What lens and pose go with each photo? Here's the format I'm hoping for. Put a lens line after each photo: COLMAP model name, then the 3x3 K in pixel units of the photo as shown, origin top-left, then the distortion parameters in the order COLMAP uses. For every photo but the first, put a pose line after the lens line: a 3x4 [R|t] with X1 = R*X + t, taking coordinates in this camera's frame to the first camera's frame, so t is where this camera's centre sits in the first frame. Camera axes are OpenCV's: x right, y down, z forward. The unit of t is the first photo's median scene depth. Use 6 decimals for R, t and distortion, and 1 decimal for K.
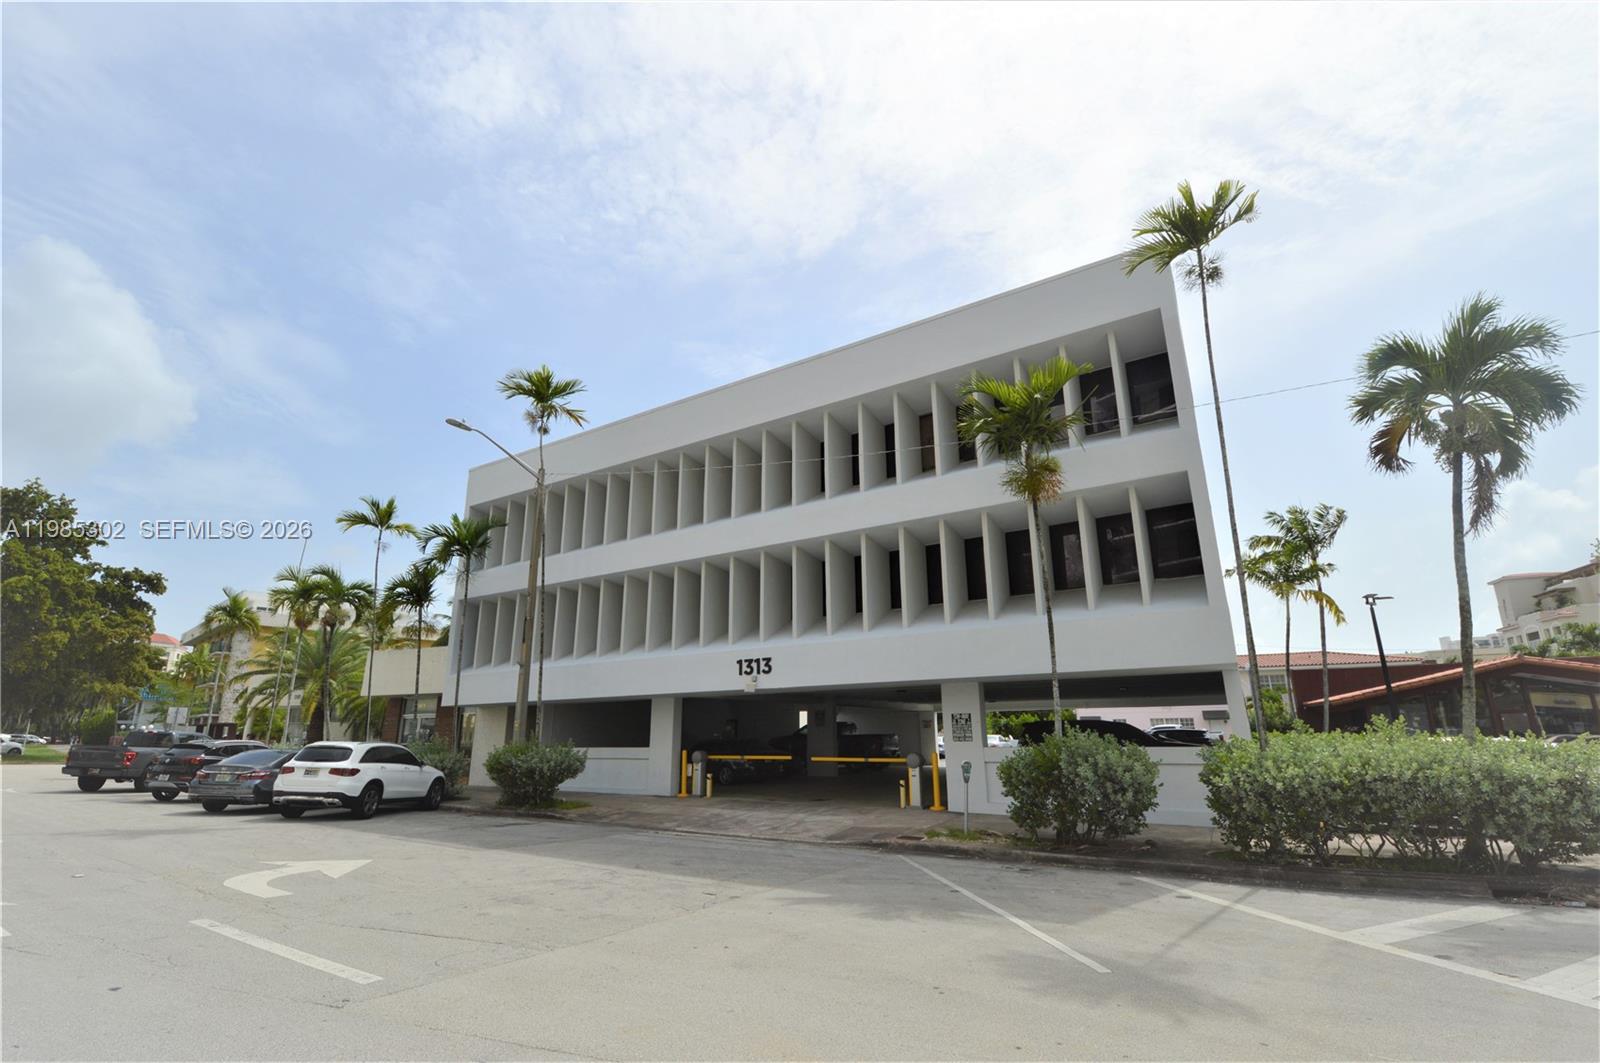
lens RADIAL K [[697.4, 0, 800.0], [0, 697.4, 531.5], [0, 0, 1]] dist [0.000174, 0.000002]
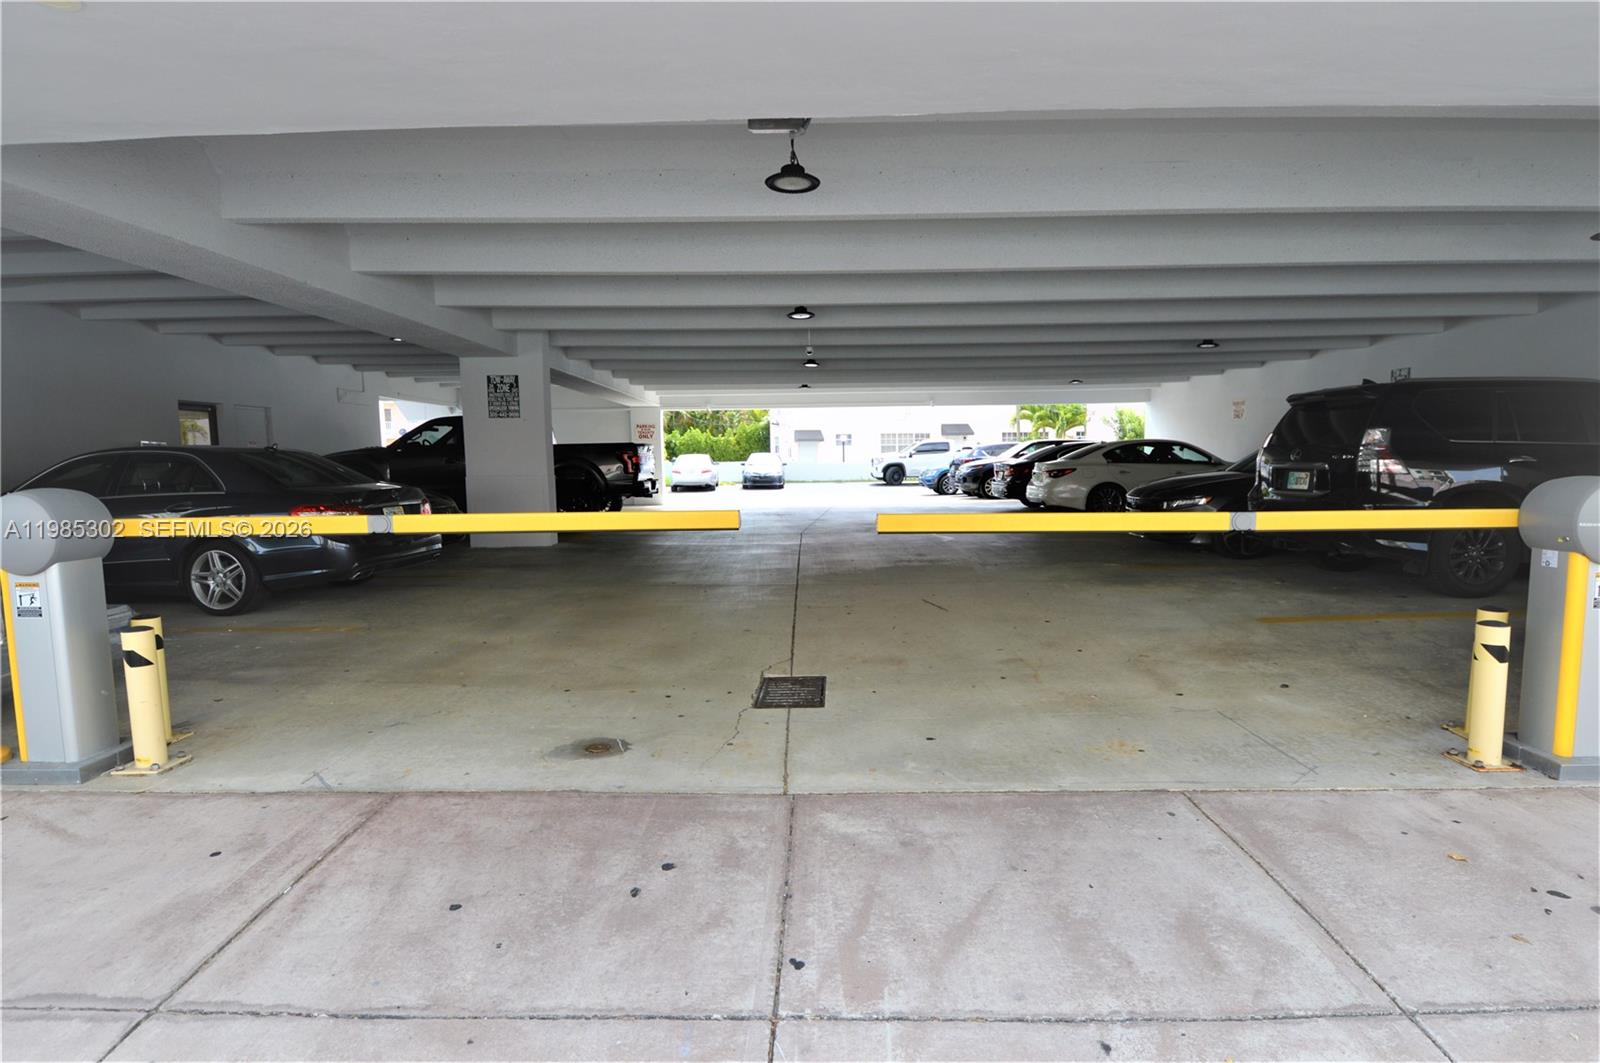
lens RADIAL K [[850.3, 0, 800.0], [0, 850.3, 531.5], [0, 0, 1]] dist [0.002890, -0.020209]
pose [[0.855509, -0.045947, 0.515746, -0.098939], [-0.140672, 0.937967, 0.316905, 0.243056], [-0.498314, -0.343666, 0.795976, 0.773537]]
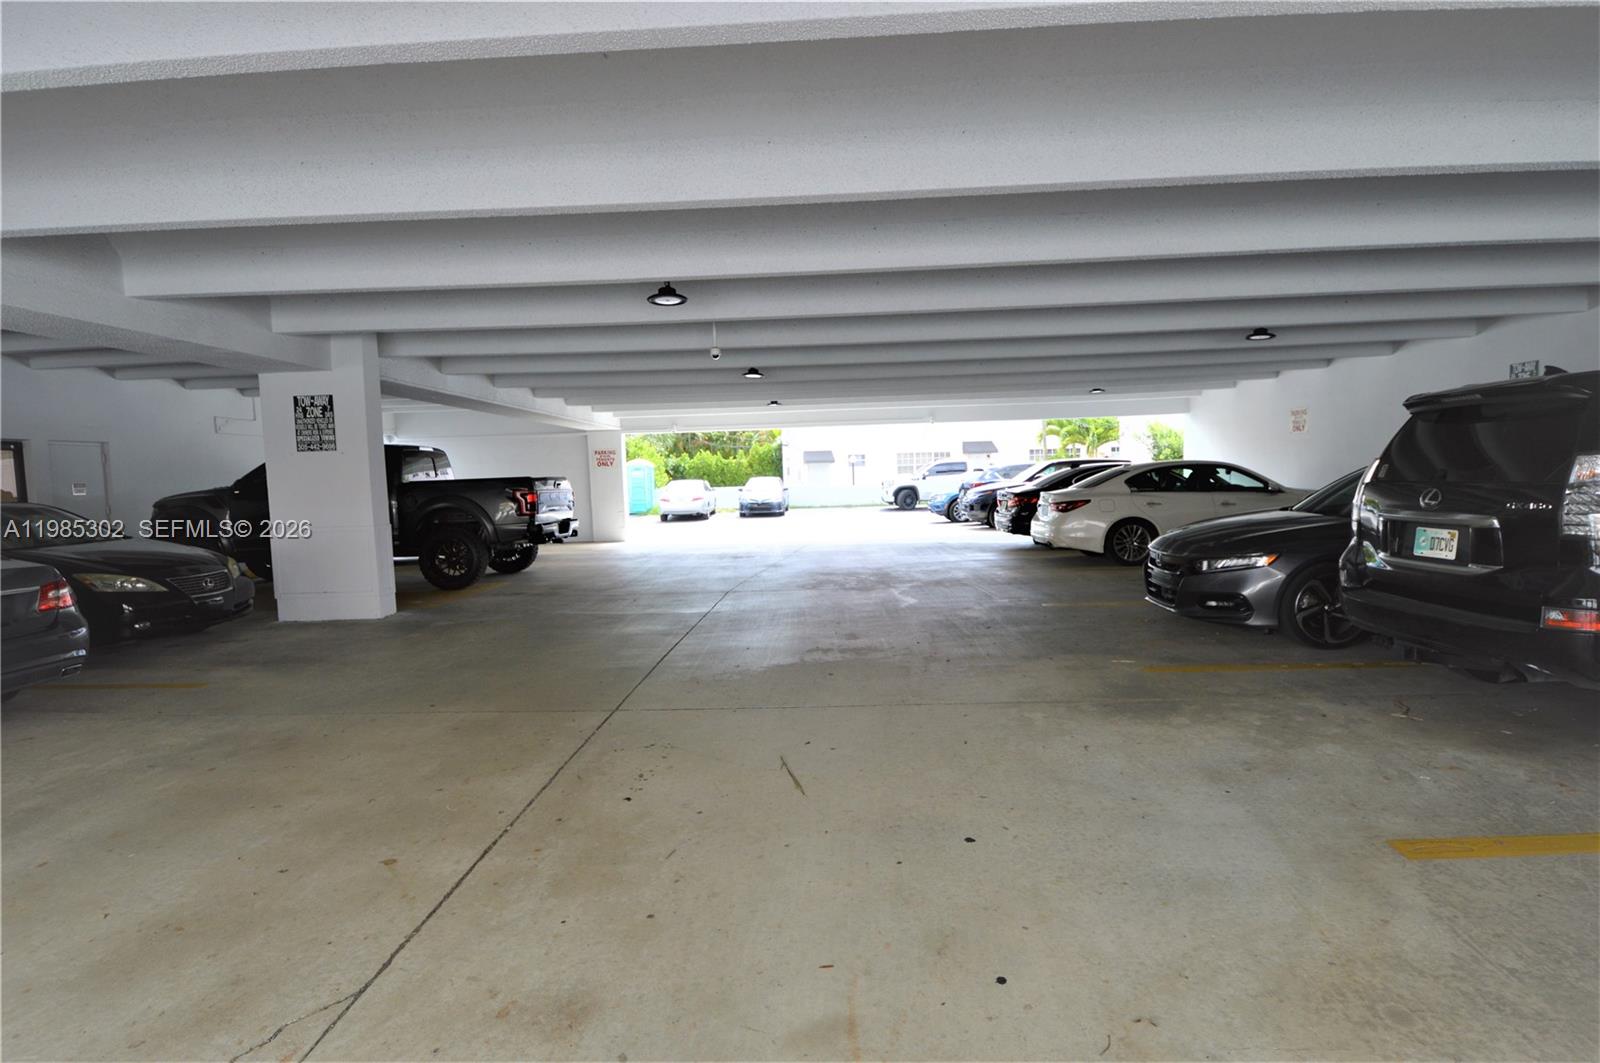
lens RADIAL K [[850.3, 0, 800.0], [0, 850.3, 531.5], [0, 0, 1]] dist [0.002890, -0.020209]
pose [[0.878129, -0.046731, 0.476137, 0.048856], [-0.113508, 0.946453, 0.302230, 0.261509], [-0.464765, -0.319442, 0.825803, 0.874776]]
